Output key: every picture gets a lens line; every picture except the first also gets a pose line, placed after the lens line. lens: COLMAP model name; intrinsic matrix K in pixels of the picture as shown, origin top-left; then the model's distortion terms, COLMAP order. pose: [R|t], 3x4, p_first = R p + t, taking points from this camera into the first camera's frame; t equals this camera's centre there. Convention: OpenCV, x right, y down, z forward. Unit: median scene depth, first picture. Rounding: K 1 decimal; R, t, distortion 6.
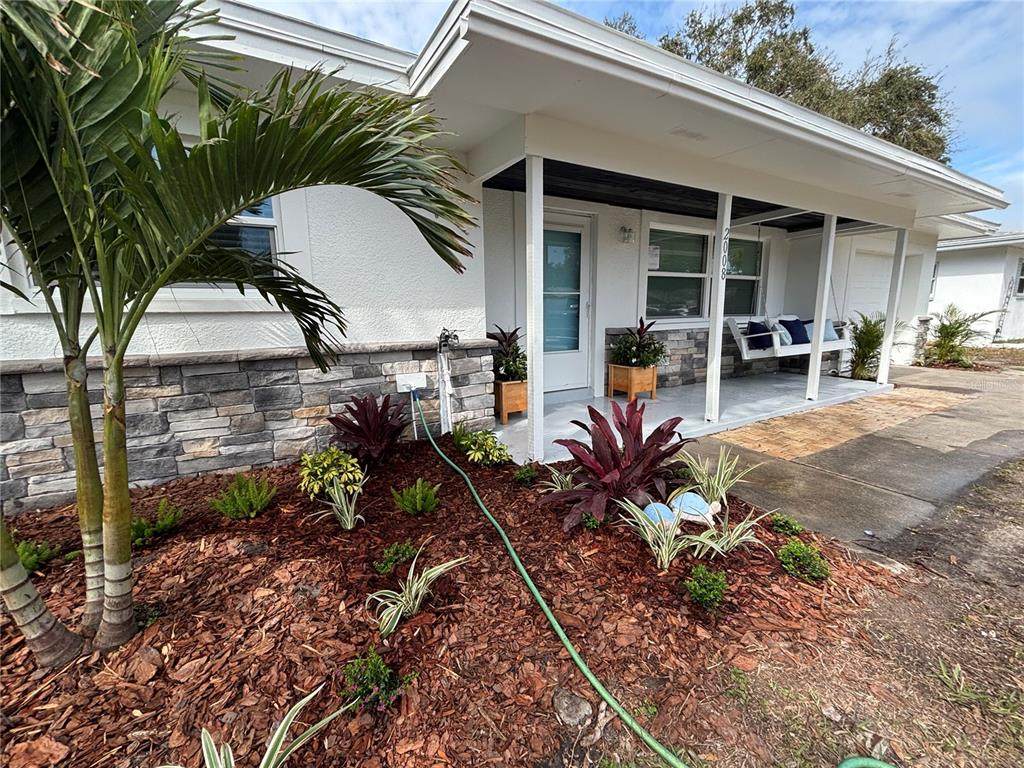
lens RADIAL K [[417.9, 0, 510.0], [0, 417.9, 383.2], [0, 0, 1]] dist [0.001622, -0.000208]
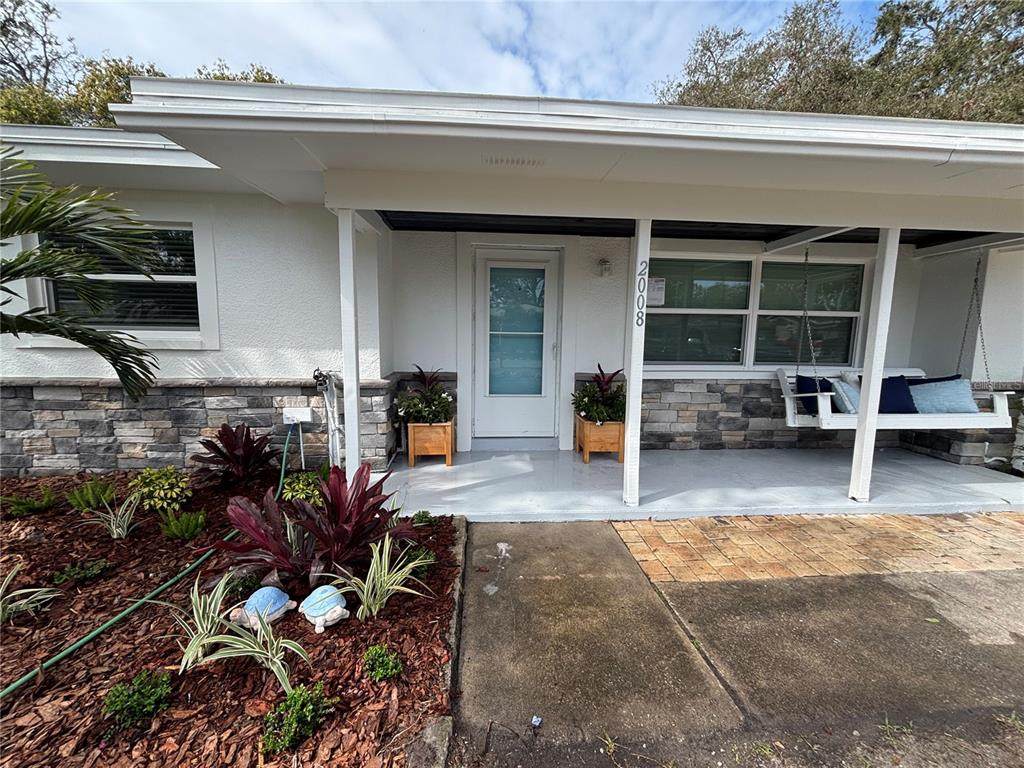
lens RADIAL K [[417.9, 0, 512.1], [0, 417.9, 383.5], [0, 0, 1]] dist [0.001622, -0.000208]
pose [[0.906224, 0.076022, -0.415907, 0.674068], [-0.096776, 0.994883, -0.029018, -0.101491], [0.411573, 0.066546, 0.908944, 0.213875]]
